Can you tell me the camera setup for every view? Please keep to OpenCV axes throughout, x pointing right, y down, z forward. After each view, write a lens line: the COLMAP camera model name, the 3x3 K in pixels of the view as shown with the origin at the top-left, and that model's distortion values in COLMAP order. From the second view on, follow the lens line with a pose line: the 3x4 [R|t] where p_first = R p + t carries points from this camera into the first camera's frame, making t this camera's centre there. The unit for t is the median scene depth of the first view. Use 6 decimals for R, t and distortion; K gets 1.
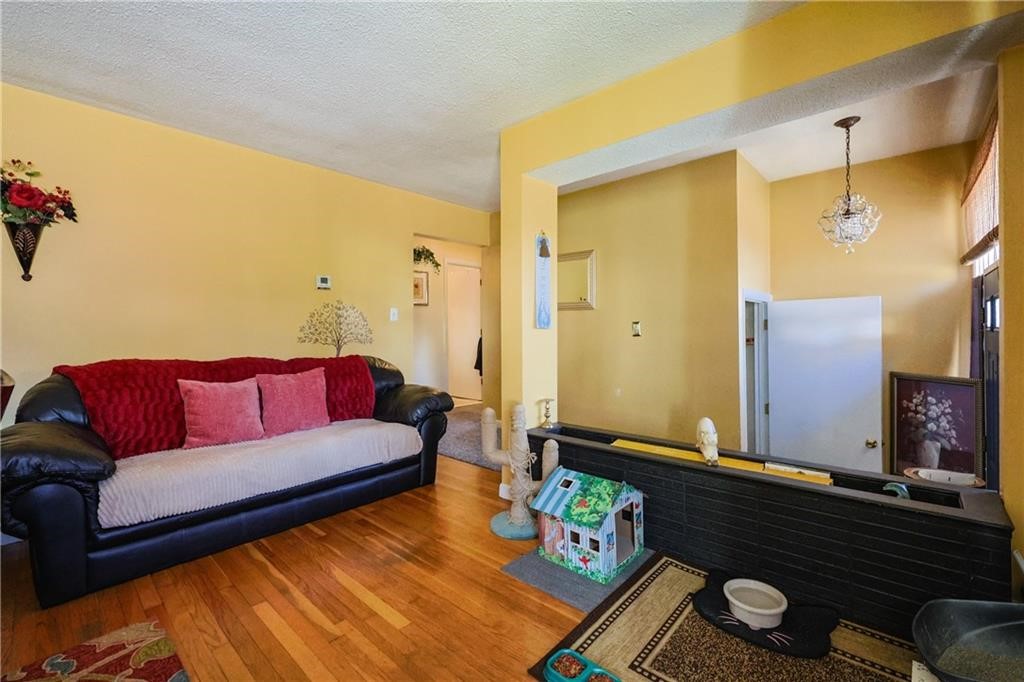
lens RADIAL K [[442.2, 0, 512.7], [0, 442.2, 324.2], [0, 0, 1]] dist [-0.000480, 0.000495]
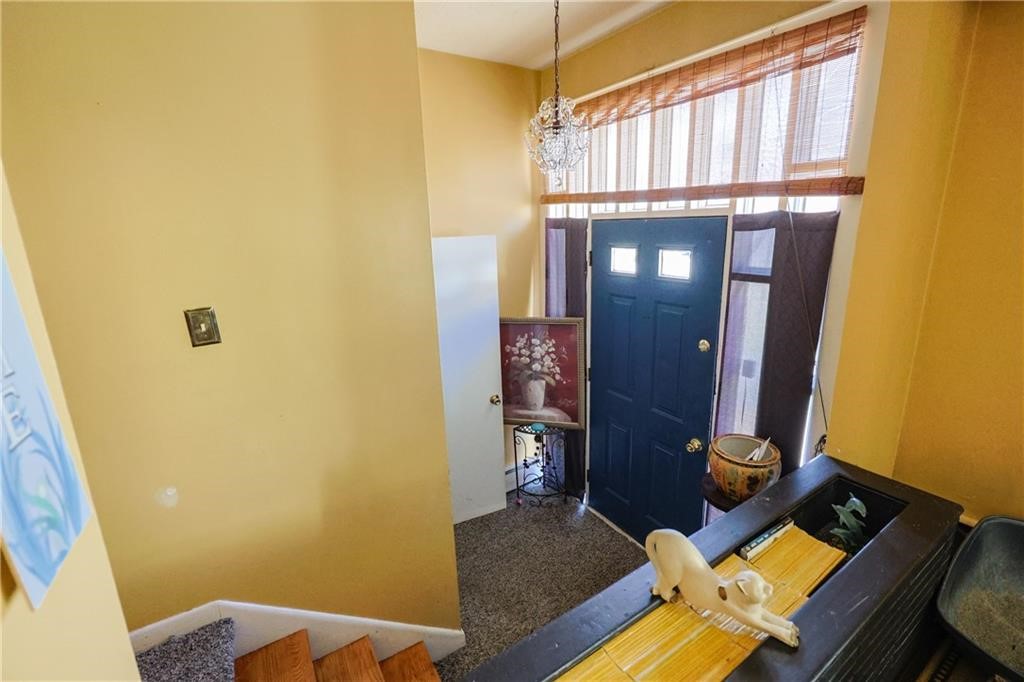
lens RADIAL K [[442.2, 0, 512.7], [0, 442.2, 324.2], [0, 0, 1]] dist [-0.000480, 0.000495]
pose [[0.266259, -0.207001, 0.941412, -0.008973], [0.013007, 0.977351, 0.211225, -0.081409], [-0.963814, -0.043996, 0.262921, 0.785722]]
